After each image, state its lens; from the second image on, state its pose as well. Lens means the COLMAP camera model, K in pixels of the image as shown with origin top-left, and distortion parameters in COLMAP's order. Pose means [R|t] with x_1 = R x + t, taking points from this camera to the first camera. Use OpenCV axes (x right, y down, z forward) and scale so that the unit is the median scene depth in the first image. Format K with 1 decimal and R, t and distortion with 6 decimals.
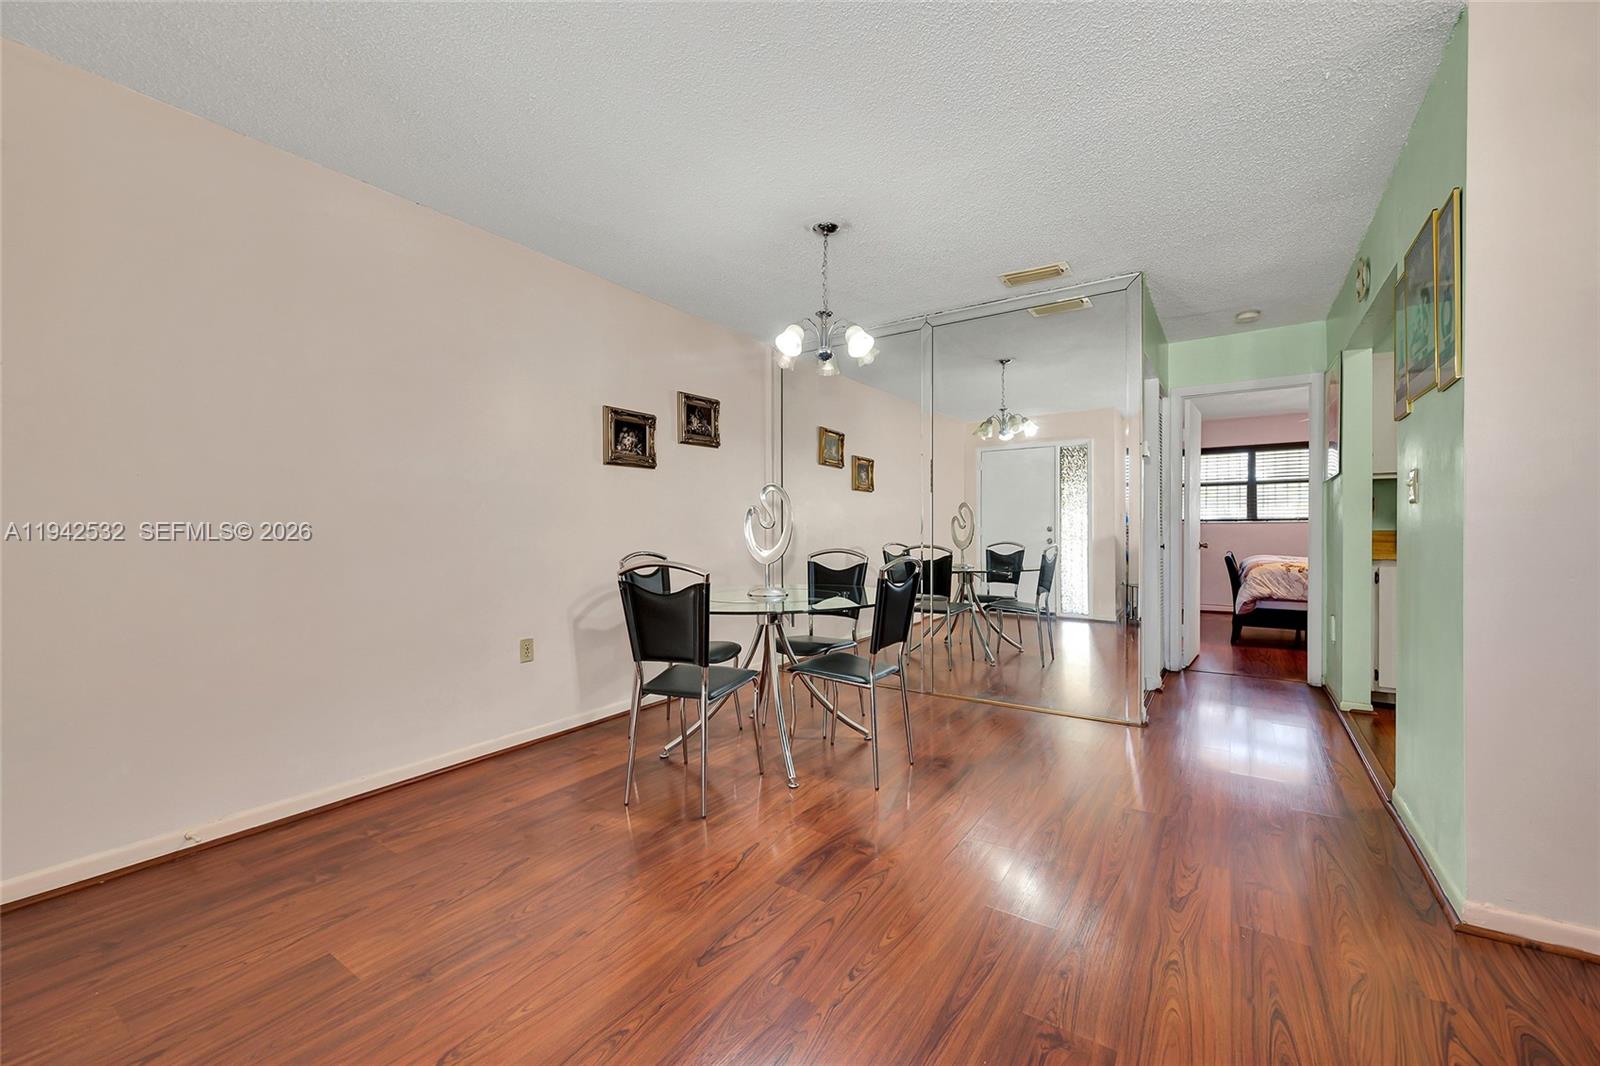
lens RADIAL K [[648.5, 0, 825.5], [0, 648.5, 536.1], [0, 0, 1]] dist [0.000449, -0.000033]
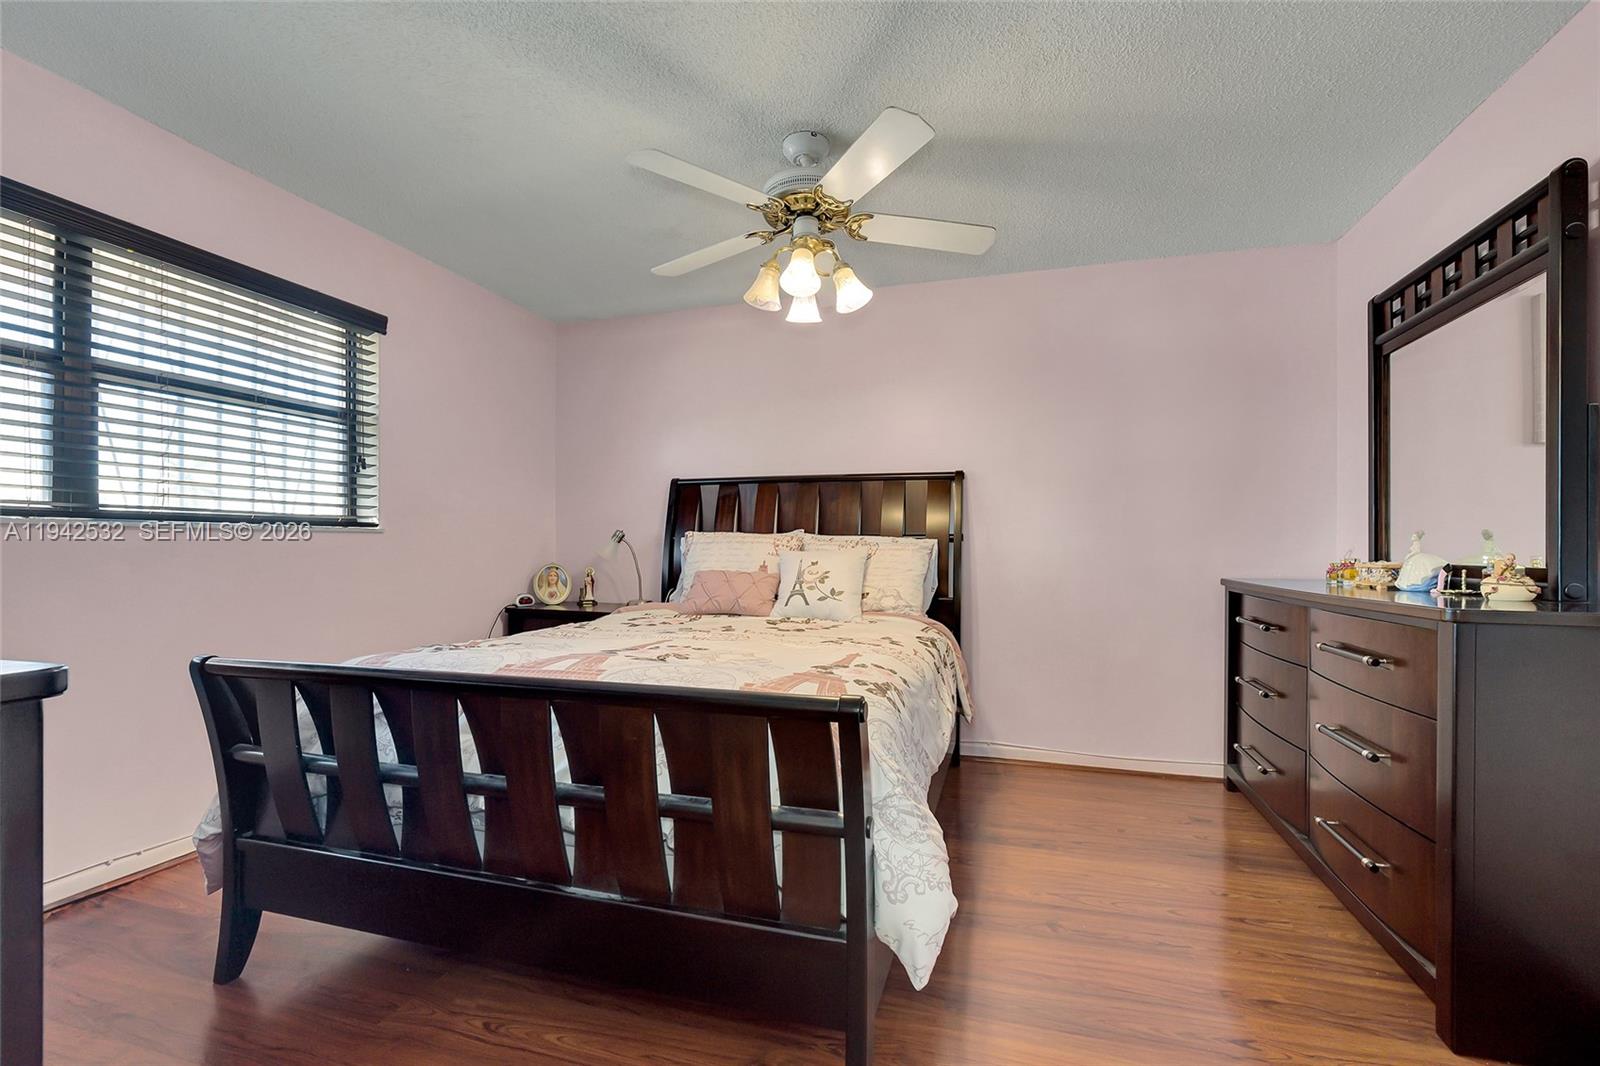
lens RADIAL K [[648.5, 0, 825.5], [0, 648.5, 536.1], [0, 0, 1]] dist [0.000449, -0.000033]
pose [[-0.289079, 0.015382, 0.957182, 0.345076], [0.006038, 0.999880, -0.014244, -0.011255], [-0.957286, 0.001662, -0.289138, 0.806630]]
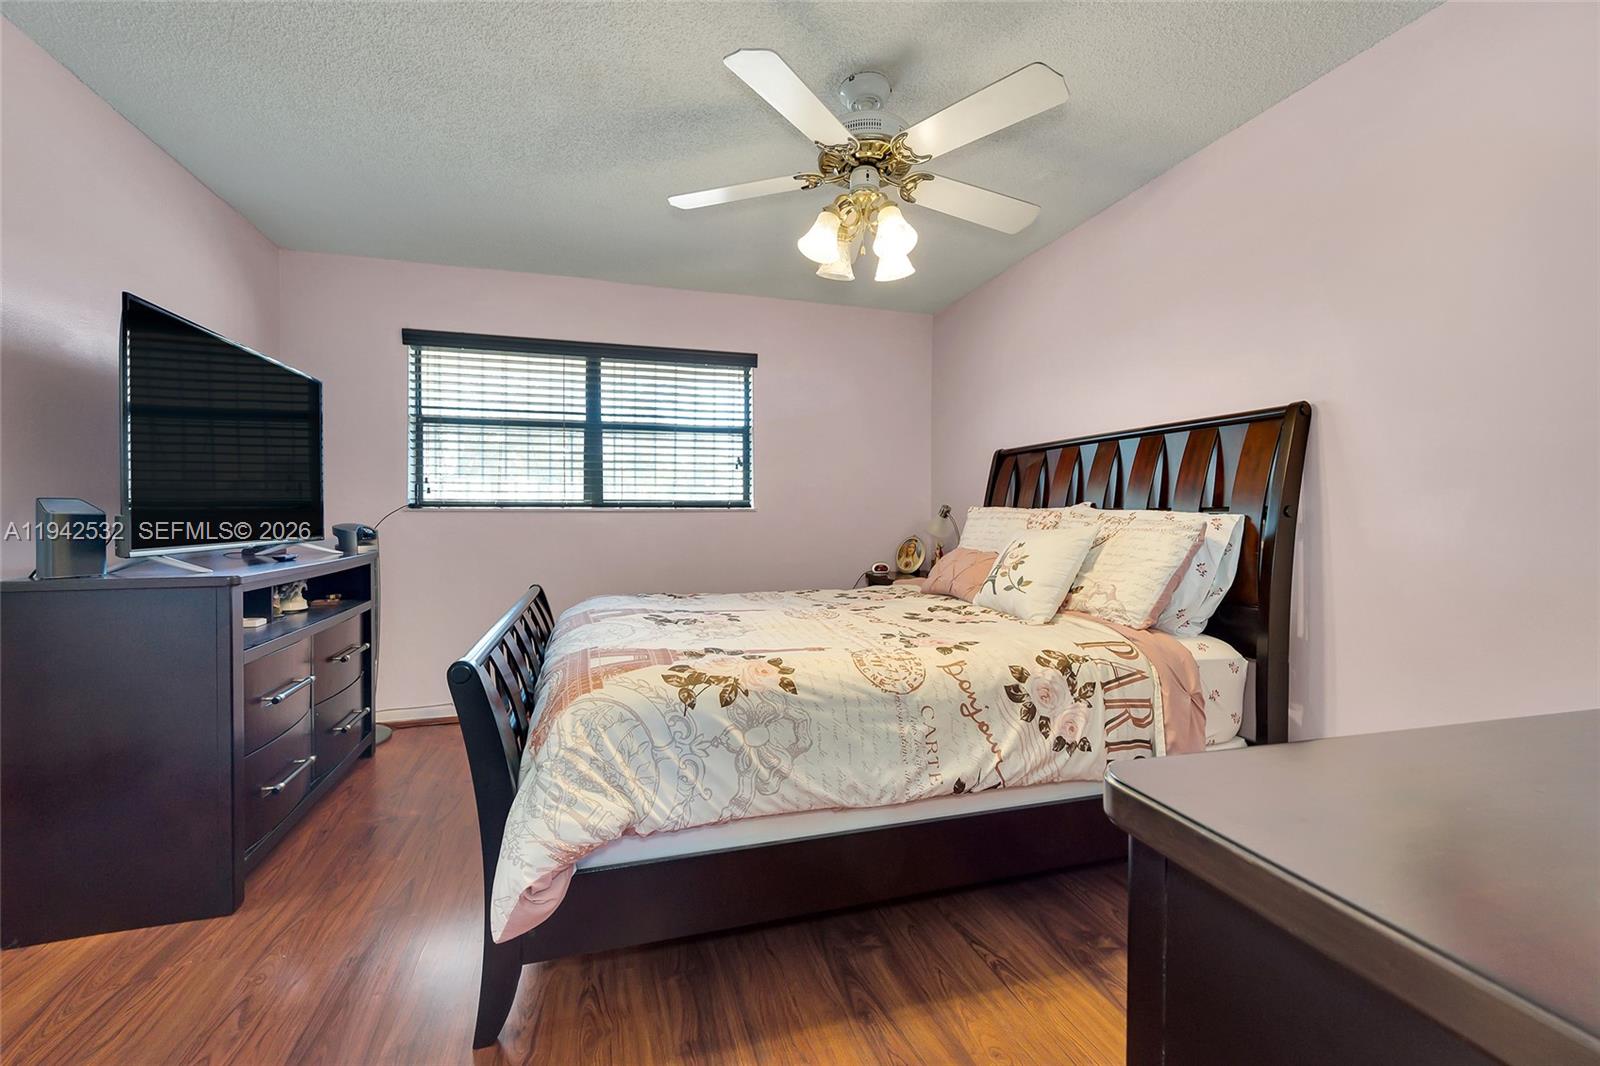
lens RADIAL K [[655.3, 0, 808.8], [0, 655.3, 513.8], [0, 0, 1]] dist [-0.000417, -0.000072]
pose [[0.644683, 0.001251, 0.764449, 0.400815], [0.006867, 0.999949, -0.007427, -0.013904], [-0.764419, 0.010038, 0.644642, 0.583854]]
